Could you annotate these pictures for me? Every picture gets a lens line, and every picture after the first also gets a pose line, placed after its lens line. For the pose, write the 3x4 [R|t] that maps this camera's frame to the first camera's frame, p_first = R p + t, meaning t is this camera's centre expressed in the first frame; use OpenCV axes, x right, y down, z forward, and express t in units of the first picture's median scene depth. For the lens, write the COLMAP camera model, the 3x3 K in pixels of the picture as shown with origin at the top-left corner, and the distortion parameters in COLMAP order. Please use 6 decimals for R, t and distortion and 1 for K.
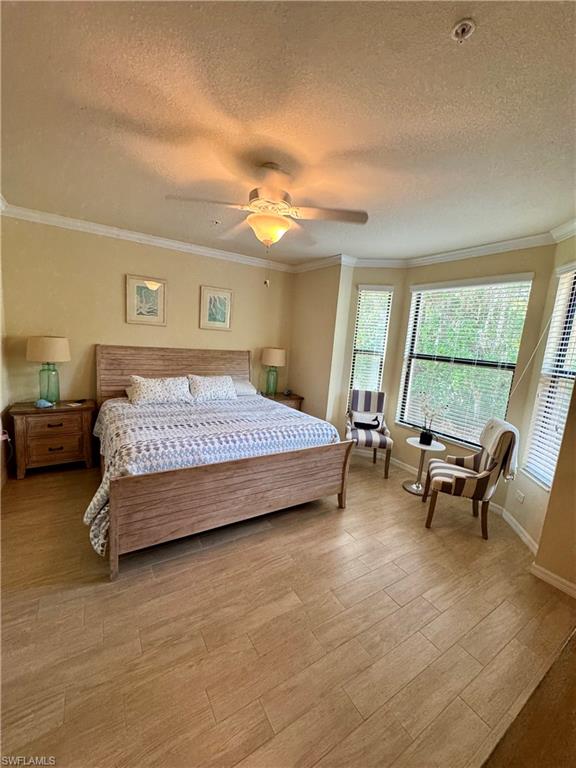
lens RADIAL K [[307.6, 0, 288.2], [0, 307.6, 386.0], [0, 0, 1]] dist [-0.004290, 0.000433]
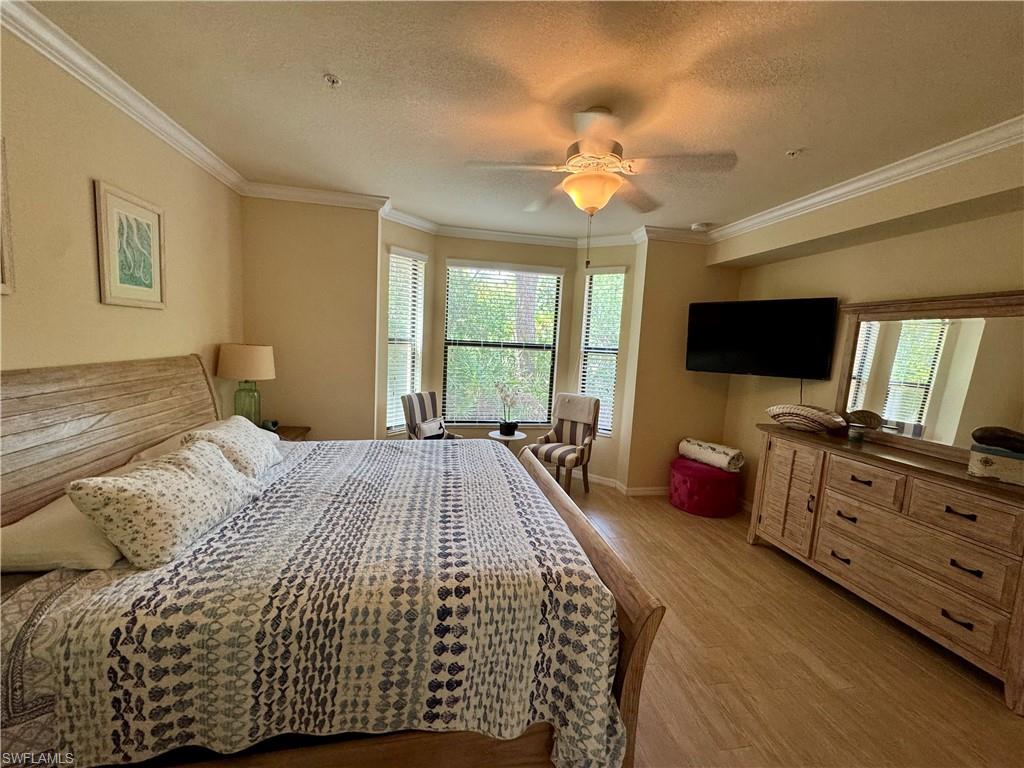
lens RADIAL K [[410.2, 0, 515.7], [0, 410.2, 384.7], [0, 0, 1]] dist [-0.004290, 0.000433]
pose [[0.365860, -0.162329, 0.916404, -0.598181], [0.114556, 0.985038, 0.128752, -0.112166], [-0.923593, 0.057874, 0.378981, 0.430372]]
